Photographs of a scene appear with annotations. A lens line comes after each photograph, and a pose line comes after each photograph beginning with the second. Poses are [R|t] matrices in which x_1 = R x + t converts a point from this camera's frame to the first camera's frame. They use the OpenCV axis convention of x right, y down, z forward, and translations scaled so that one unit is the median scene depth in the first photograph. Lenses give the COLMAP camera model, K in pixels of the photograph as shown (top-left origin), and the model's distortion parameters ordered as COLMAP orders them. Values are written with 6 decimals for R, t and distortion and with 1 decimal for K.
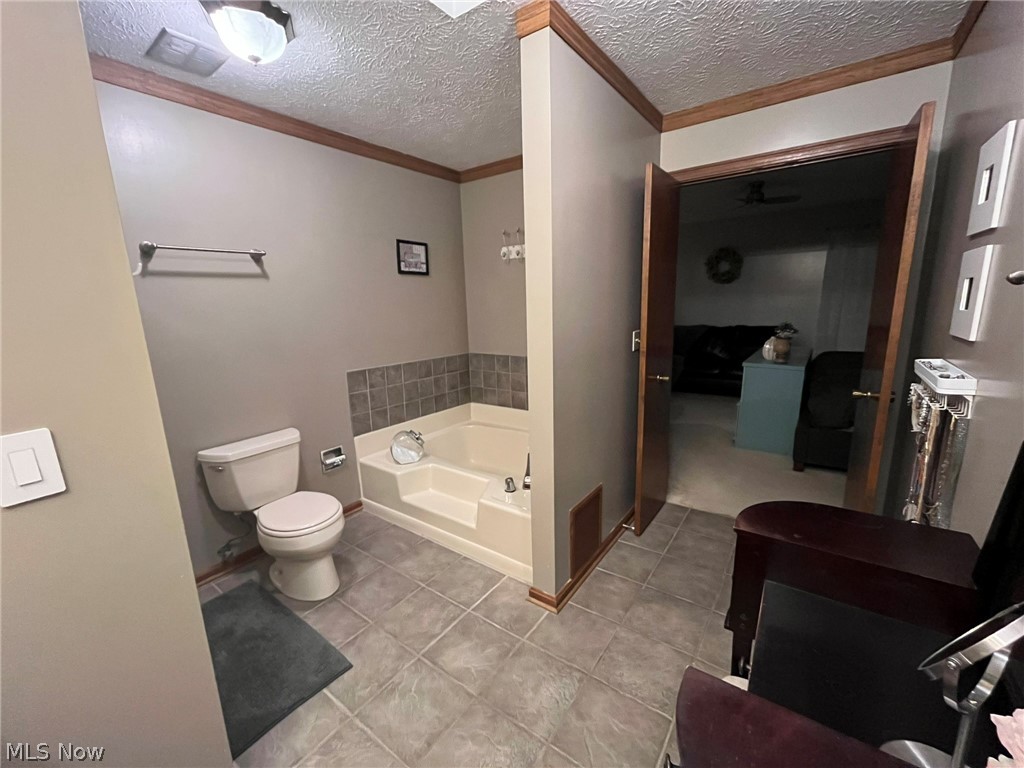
lens RADIAL K [[417.0, 0, 512.0], [0, 417.0, 384.0], [0, 0, 1]] dist [-0.002599, -0.000333]
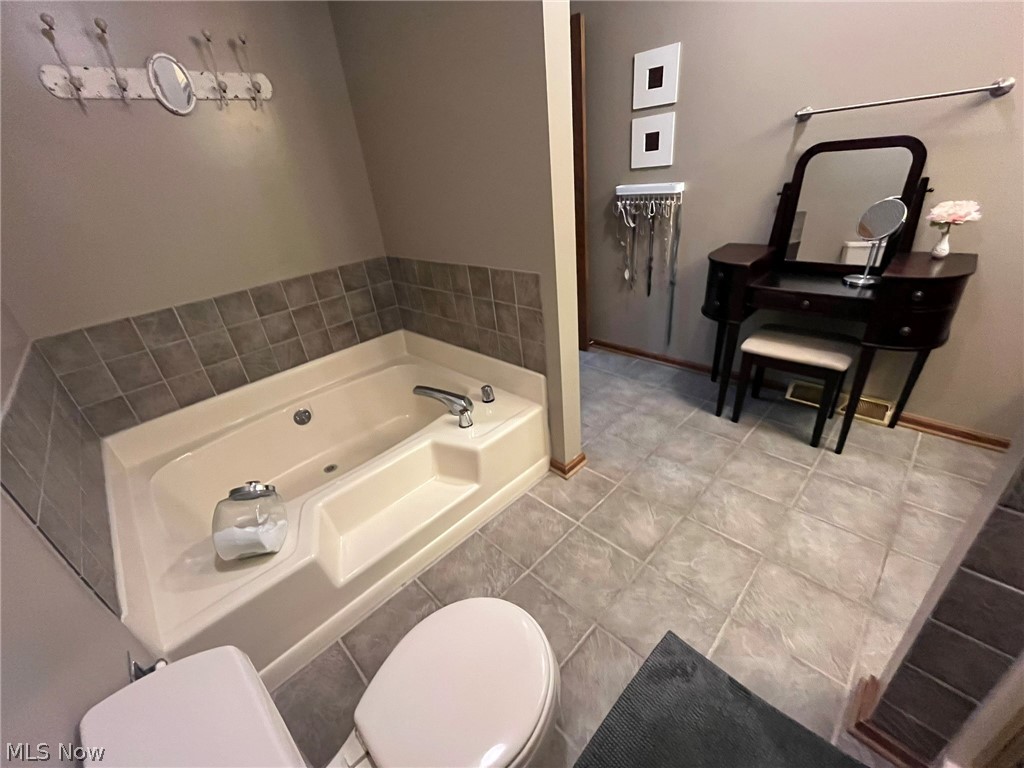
lens RADIAL K [[417.0, 0, 512.0], [0, 417.0, 384.0], [0, 0, 1]] dist [-0.002599, -0.000333]
pose [[0.164686, -0.447480, 0.879000, -0.941443], [0.290882, 0.873567, 0.390216, -0.136168], [-0.942479, 0.191422, 0.274028, 0.997265]]
